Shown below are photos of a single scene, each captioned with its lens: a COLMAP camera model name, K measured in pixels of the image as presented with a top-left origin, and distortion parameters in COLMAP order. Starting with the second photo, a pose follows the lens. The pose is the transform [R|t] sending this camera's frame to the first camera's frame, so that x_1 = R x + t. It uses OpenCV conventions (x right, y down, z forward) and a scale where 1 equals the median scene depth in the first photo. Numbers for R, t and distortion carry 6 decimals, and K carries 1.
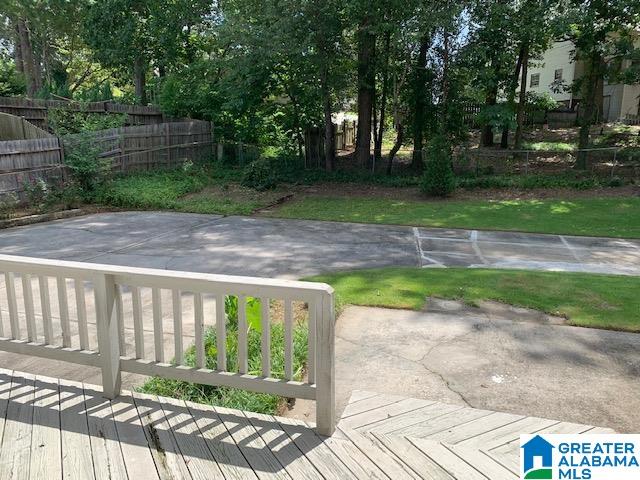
lens RADIAL K [[490.7, 0, 317.0], [0, 490.7, 239.1], [0, 0, 1]] dist [0.039494, -0.038881]
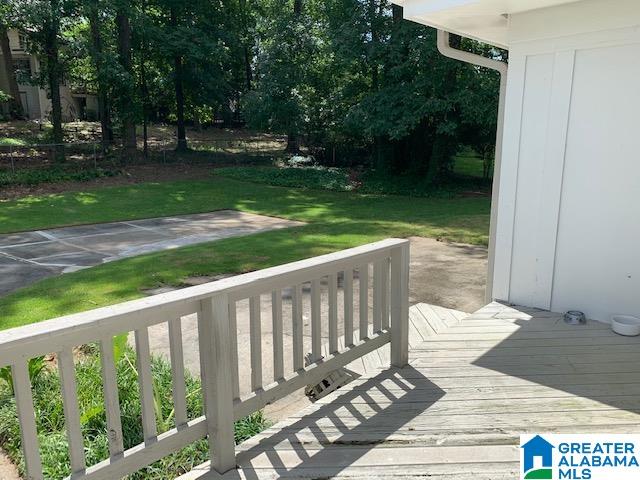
lens RADIAL K [[490.7, 0, 317.0], [0, 490.7, 238.6], [0, 0, 1]] dist [0.039494, -0.038881]
pose [[0.446535, -0.175116, 0.877463, -1.007501], [0.173451, 0.979000, 0.107112, -0.052126], [-0.877794, 0.104367, 0.467532, 0.586518]]
